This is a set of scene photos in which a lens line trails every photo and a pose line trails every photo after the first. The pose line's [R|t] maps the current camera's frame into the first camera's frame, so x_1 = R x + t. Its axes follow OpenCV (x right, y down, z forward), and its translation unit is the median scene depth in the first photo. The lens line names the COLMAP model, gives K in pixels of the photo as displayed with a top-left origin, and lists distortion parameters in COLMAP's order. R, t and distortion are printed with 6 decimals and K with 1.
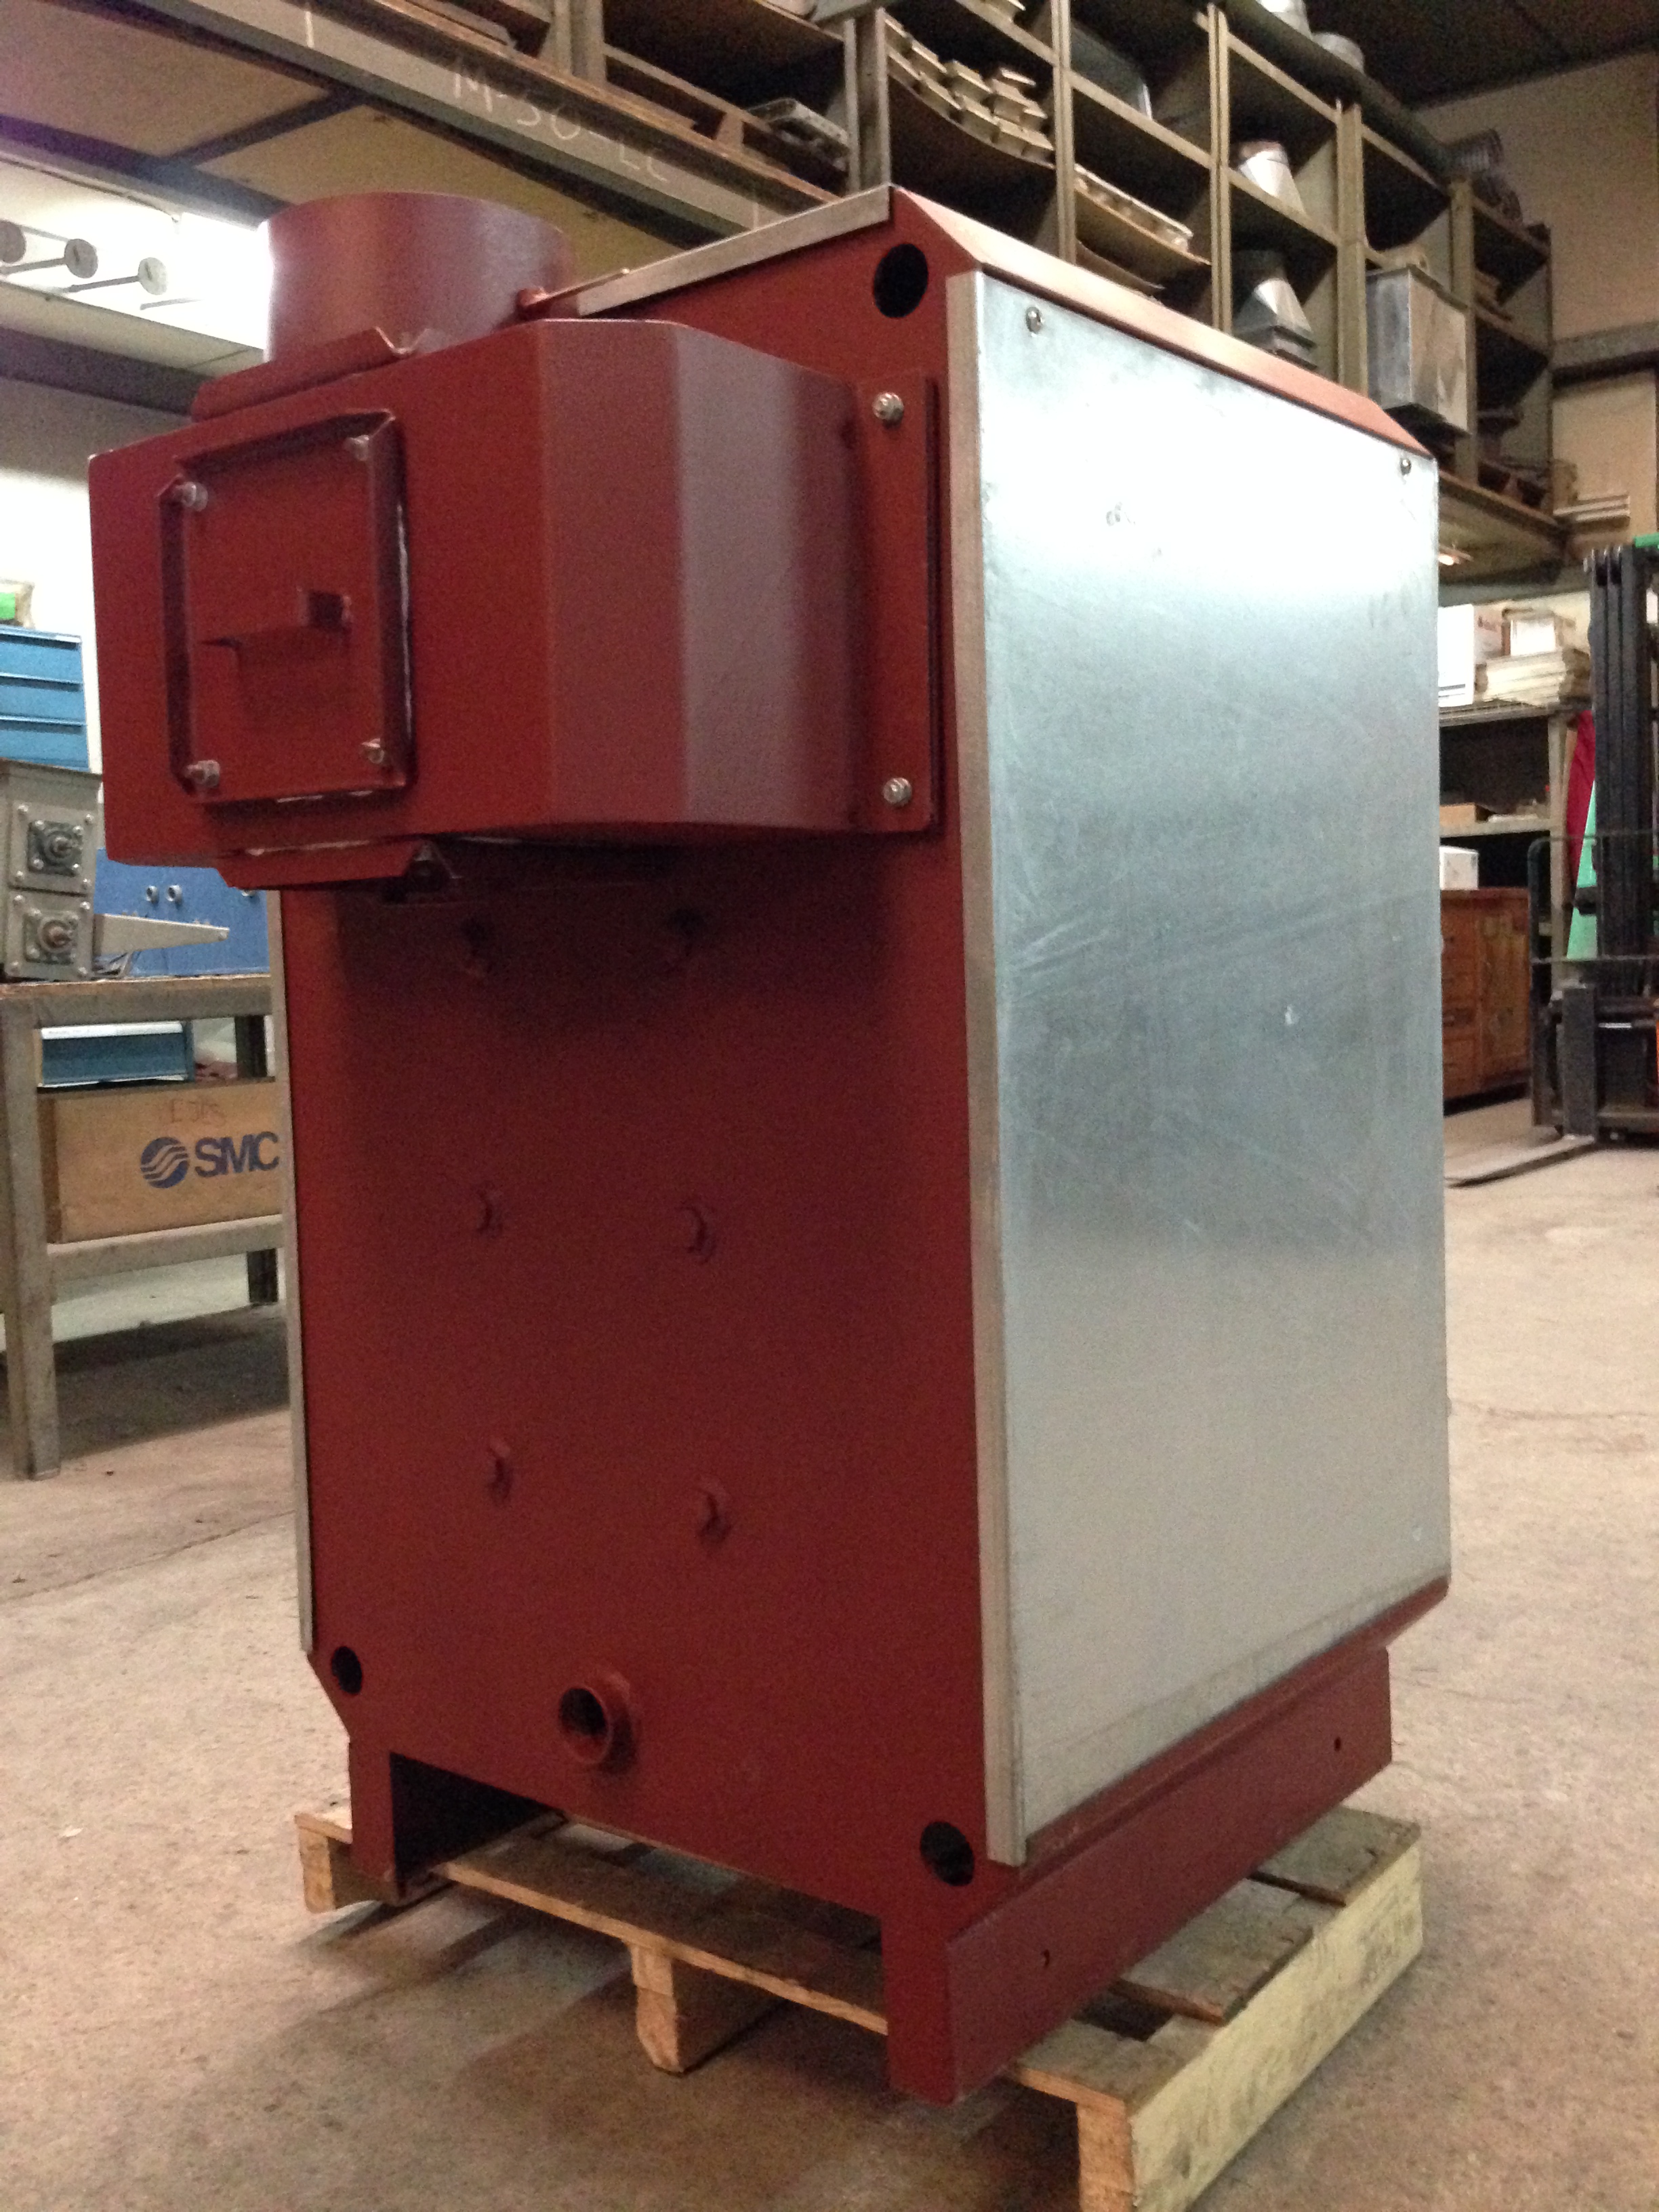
lens RADIAL K [[2028.8, 0, 847.3], [0, 2028.8, 1069.4], [0, 0, 1]] dist [0.132797, -0.232803]
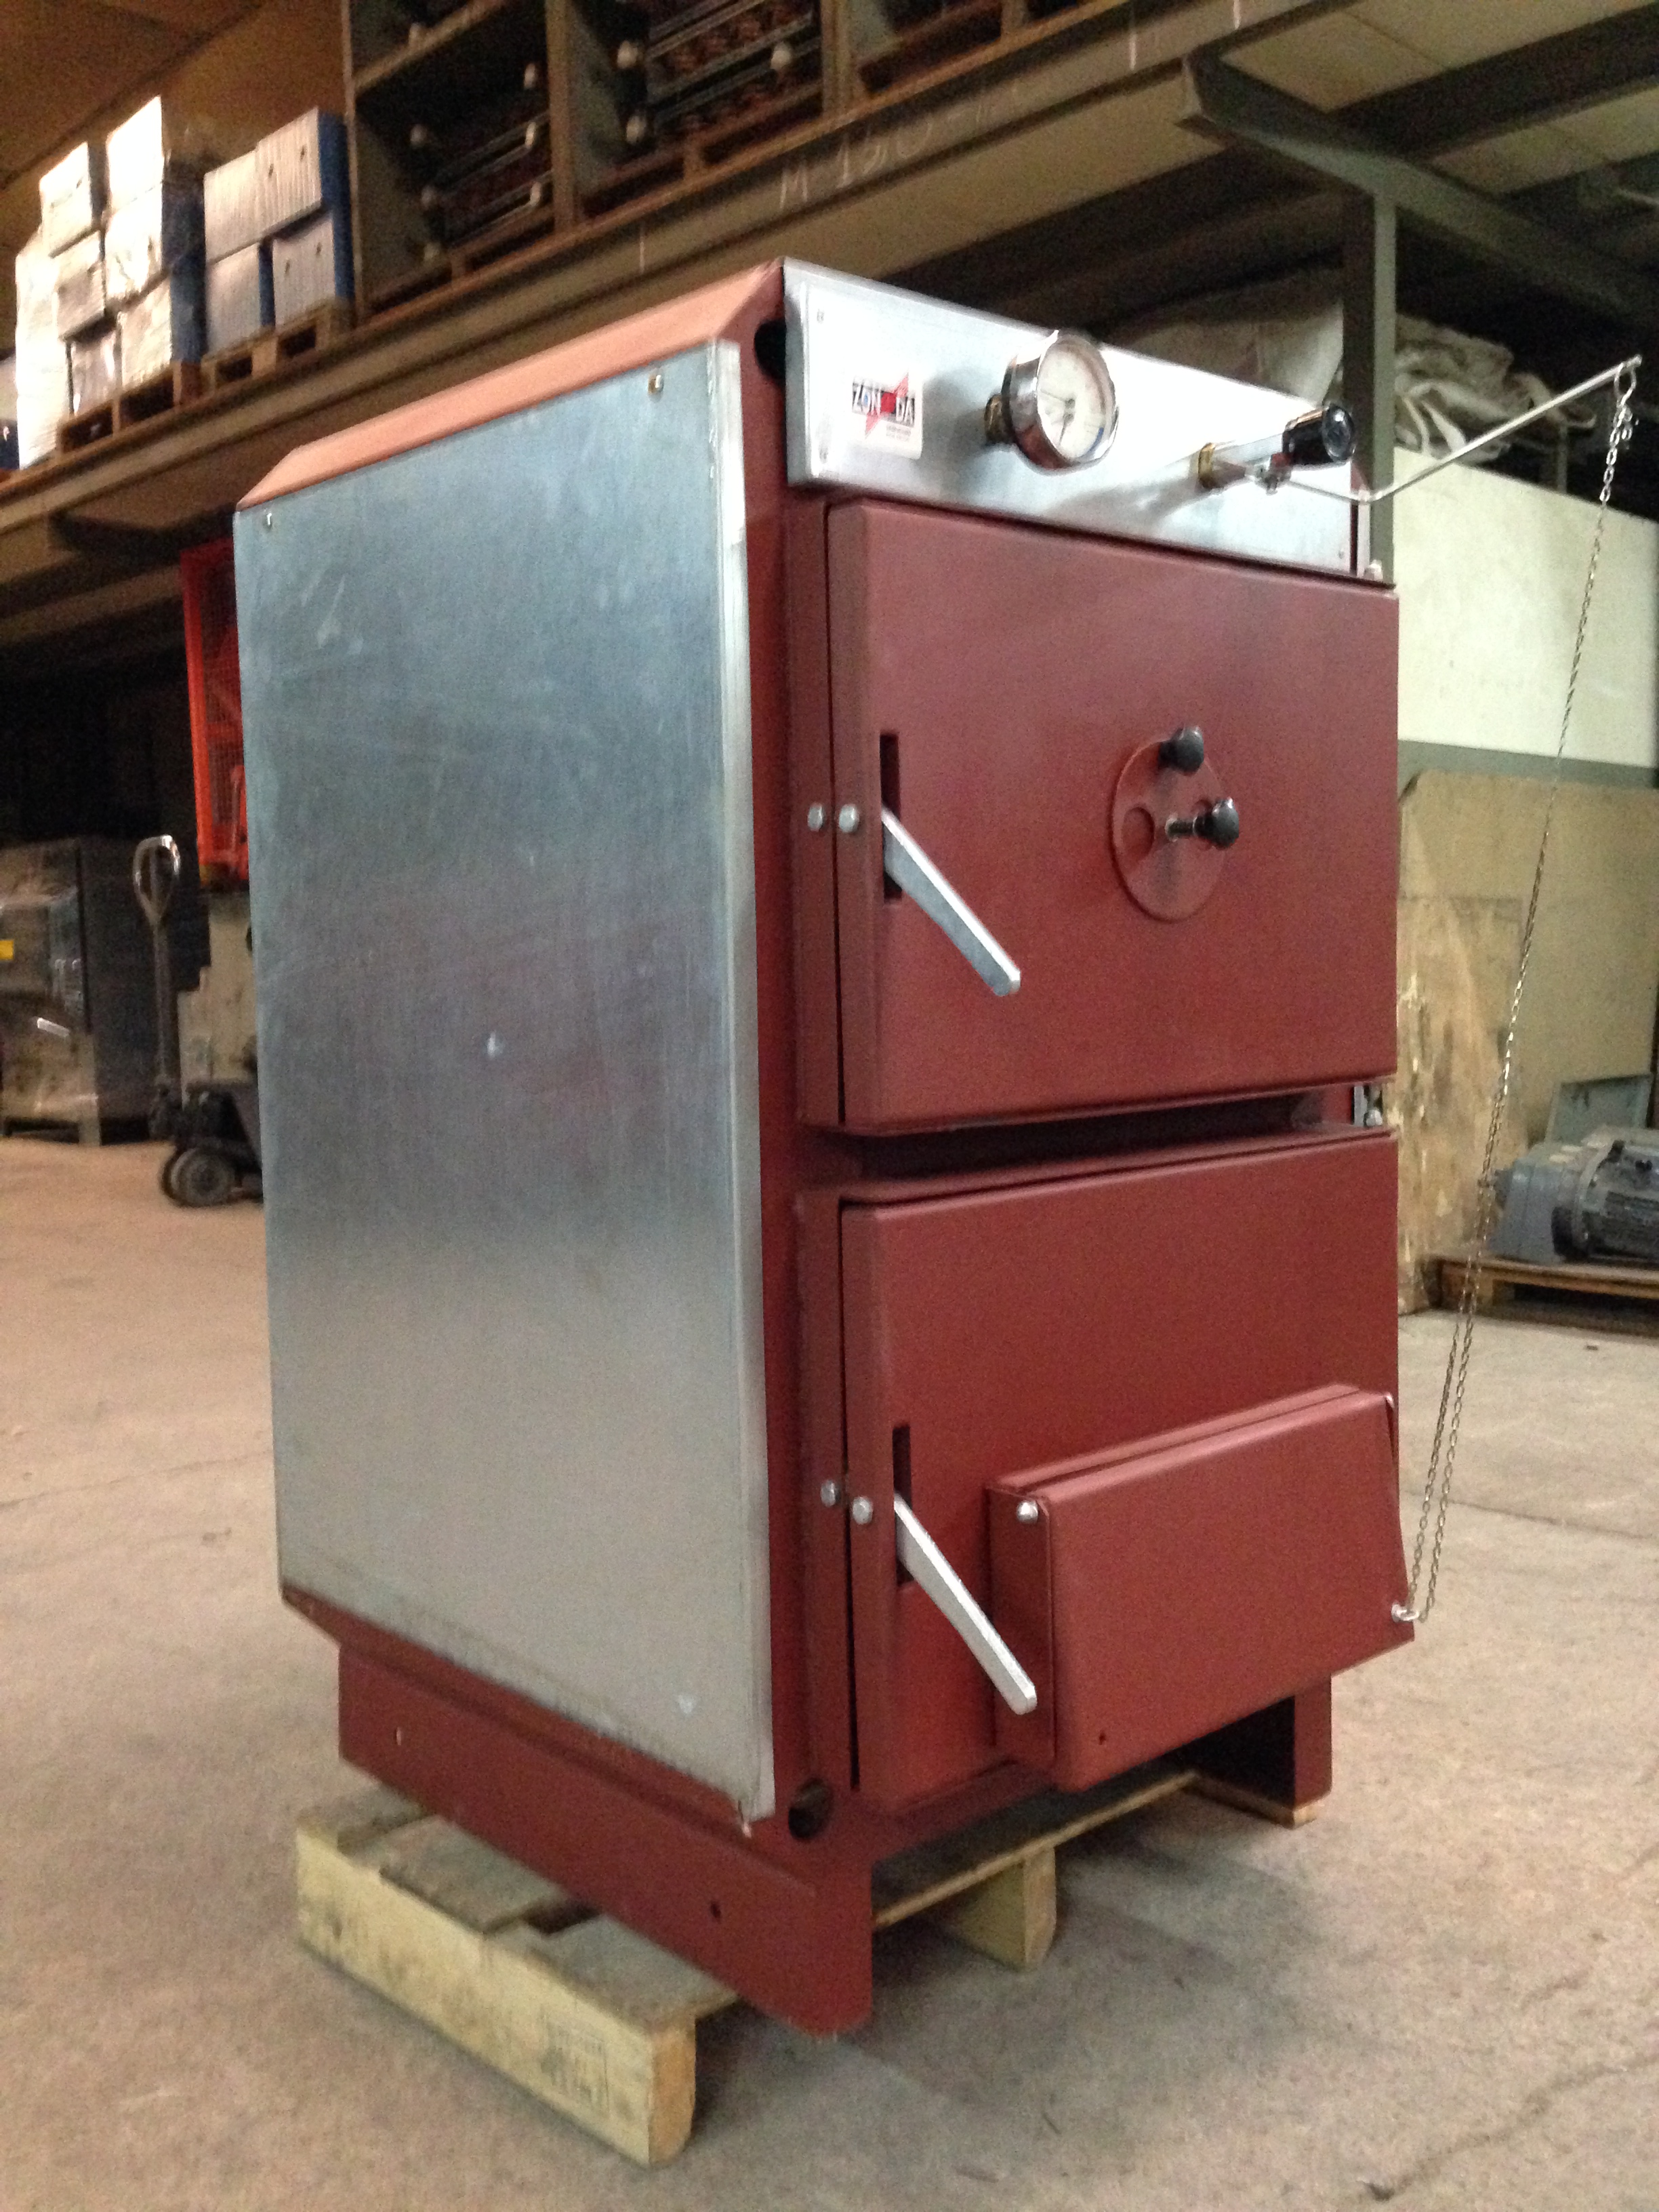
lens RADIAL K [[2028.8, 0, 847.3], [0, 2028.8, 1069.4], [0, 0, 1]] dist [0.132797, -0.232803]
pose [[-0.163495, 0.091785, -0.982265, 1.097263], [-0.034525, 0.994520, 0.098677, -0.111078], [0.985940, 0.050046, -0.159430, 1.241251]]
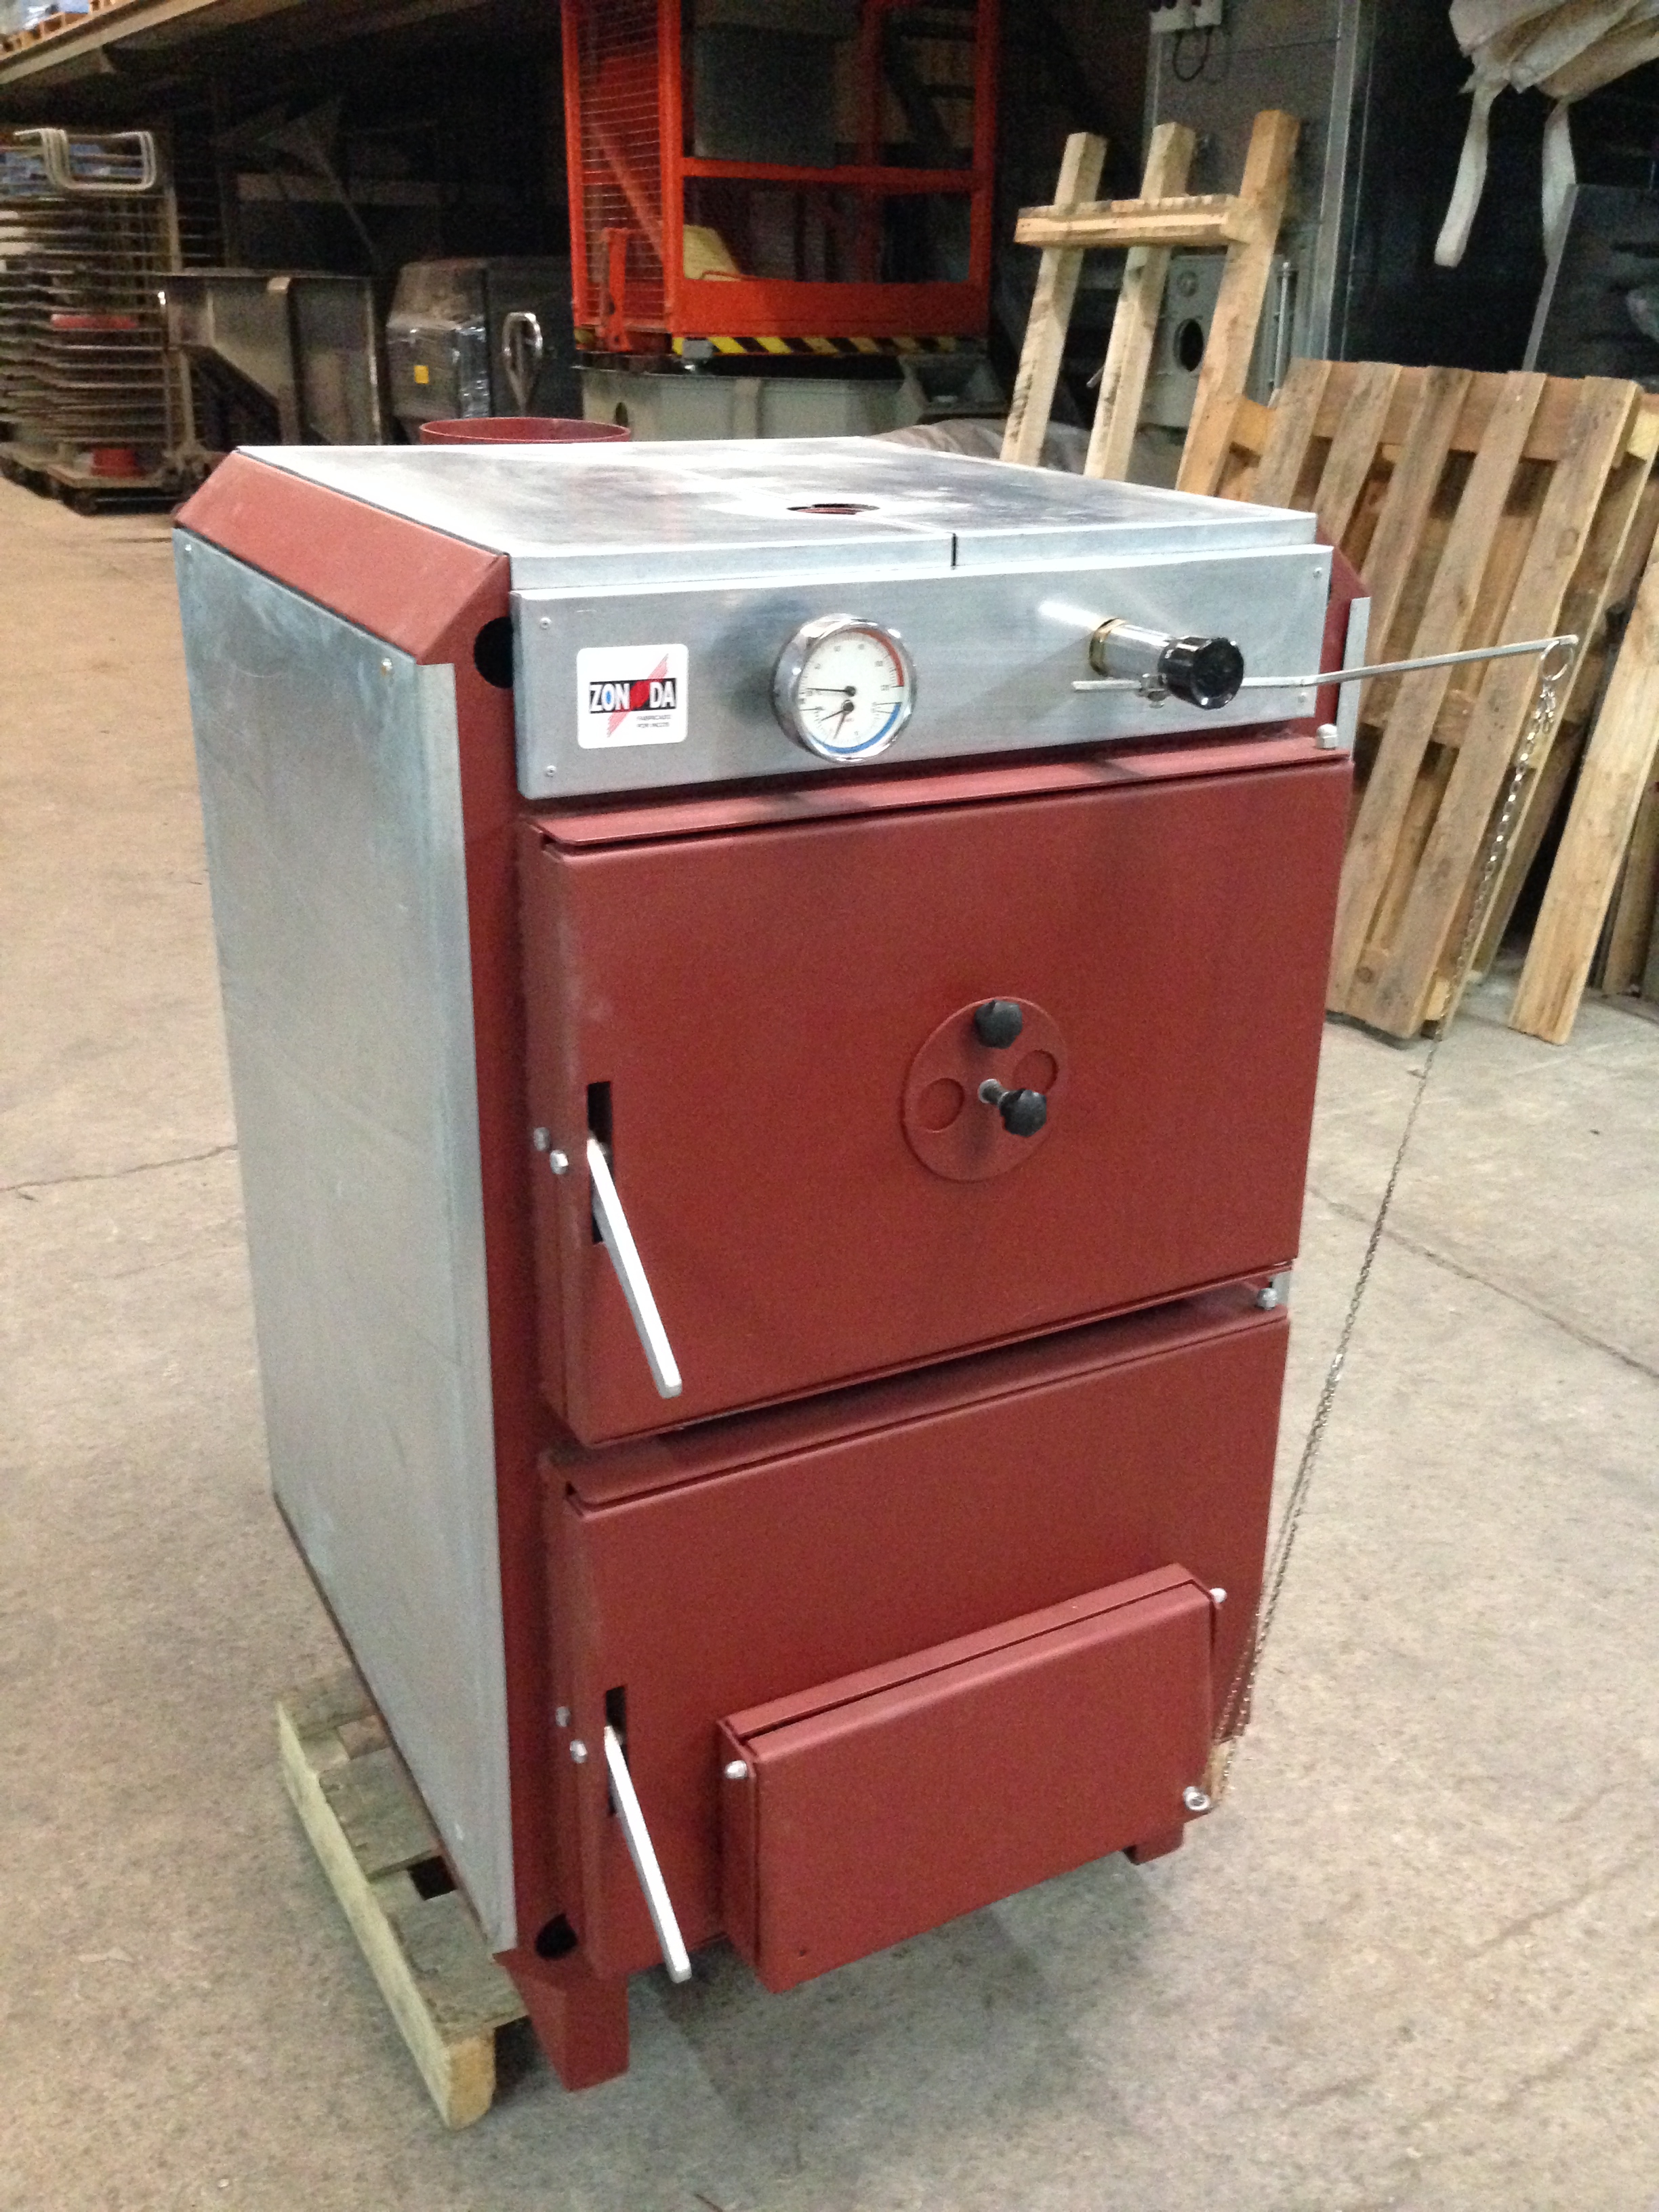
lens RADIAL K [[2028.8, 0, 847.3], [0, 2028.8, 1069.4], [0, 0, 1]] dist [0.132797, -0.232803]
pose [[-0.394103, 0.355598, -0.847486, 0.906293], [-0.059899, 0.910218, 0.409775, -0.487528], [0.917112, 0.212257, -0.337419, 1.465681]]
